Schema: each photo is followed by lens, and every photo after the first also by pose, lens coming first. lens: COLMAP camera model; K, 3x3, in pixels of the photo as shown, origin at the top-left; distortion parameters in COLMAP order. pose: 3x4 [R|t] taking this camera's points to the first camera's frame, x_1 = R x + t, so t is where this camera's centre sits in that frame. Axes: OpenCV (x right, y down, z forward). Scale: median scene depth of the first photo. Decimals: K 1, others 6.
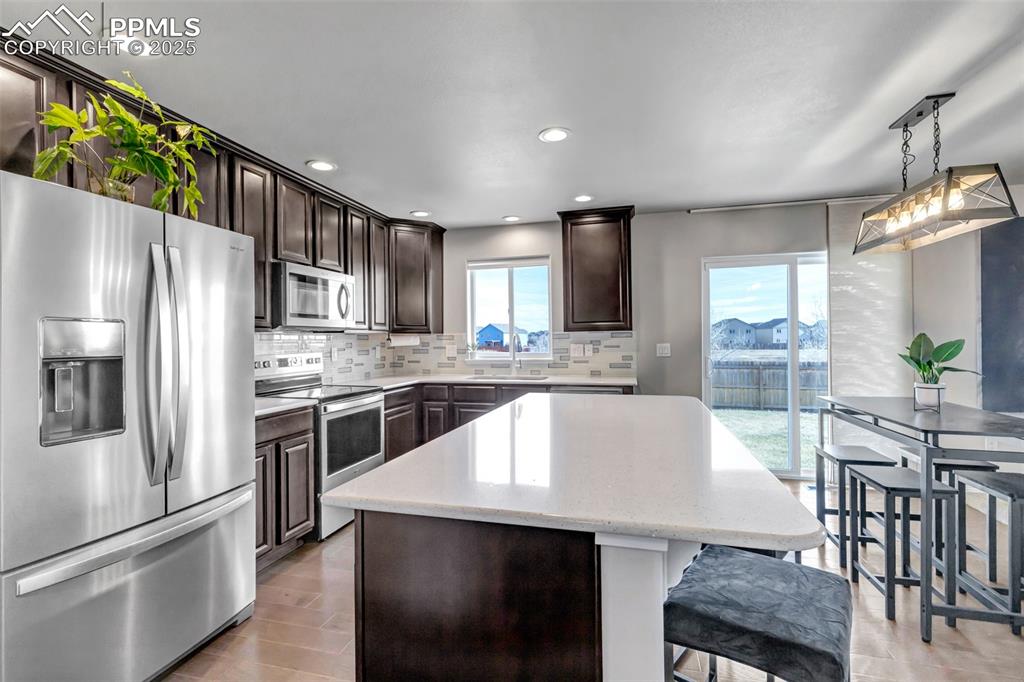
lens RADIAL K [[475.0, 0, 510.0], [0, 475.0, 340.4], [0, 0, 1]] dist [0.001233, 0.000339]
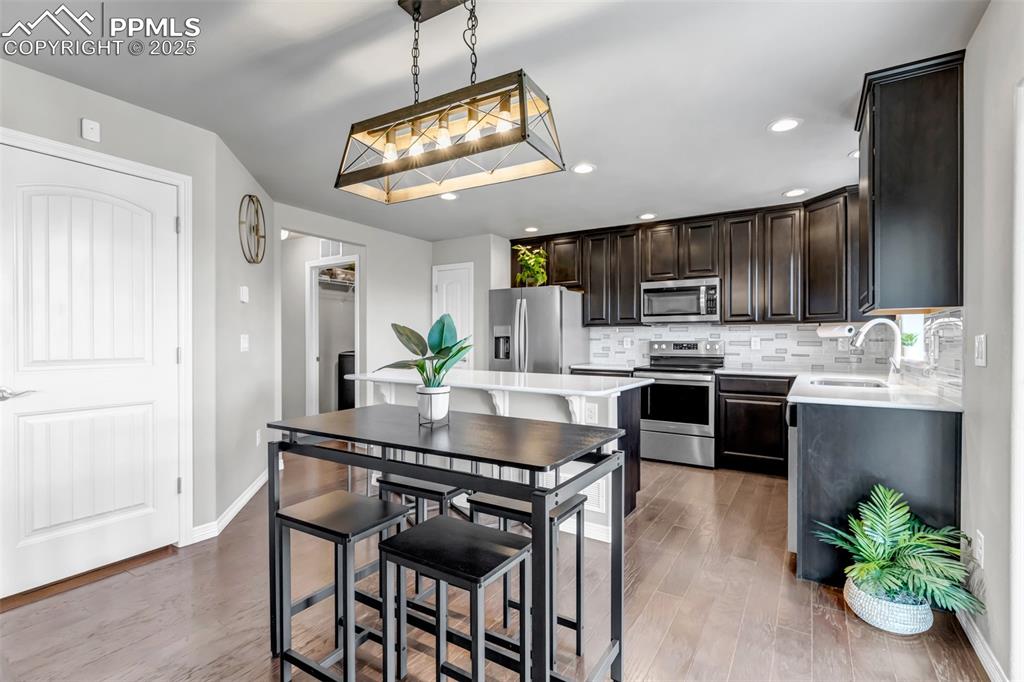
lens RADIAL K [[475.0, 0, 510.0], [0, 475.0, 340.4], [0, 0, 1]] dist [0.001233, 0.000339]
pose [[-0.295641, 0.012772, -0.955214, 0.868852], [0.000426, 0.999912, 0.013238, 0.006315], [0.955299, 0.003507, -0.295620, 0.757844]]
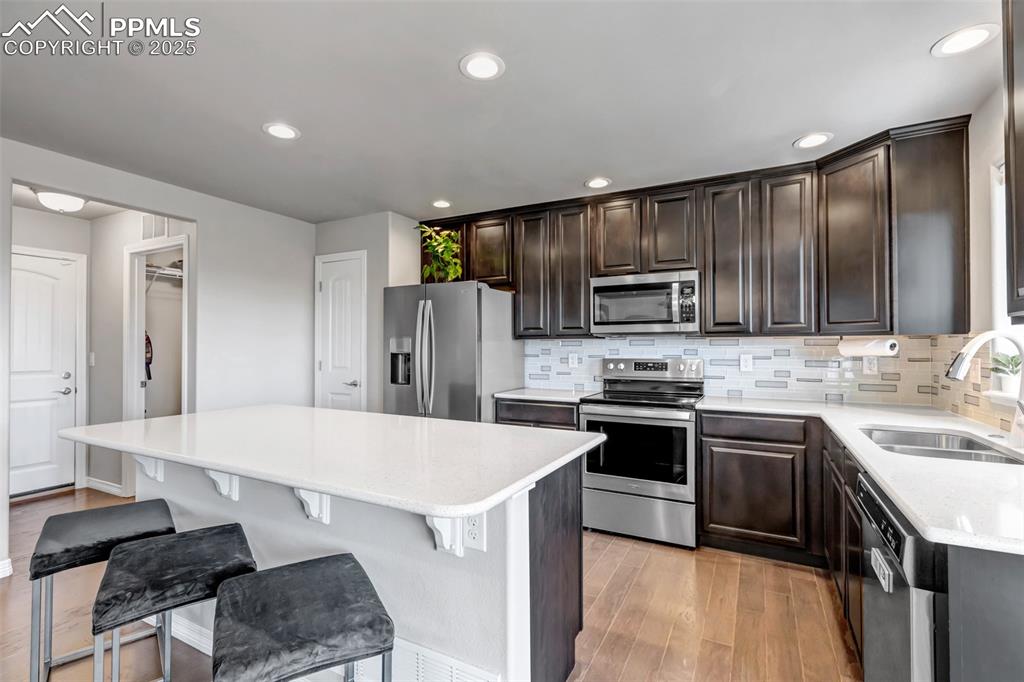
lens RADIAL K [[475.0, 0, 510.0], [0, 475.0, 340.4], [0, 0, 1]] dist [0.001233, 0.000339]
pose [[-0.215319, -0.003450, -0.976538, 0.504568], [0.000600, 0.999993, -0.003665, -0.007091], [0.976544, -0.001376, -0.215315, 0.761927]]
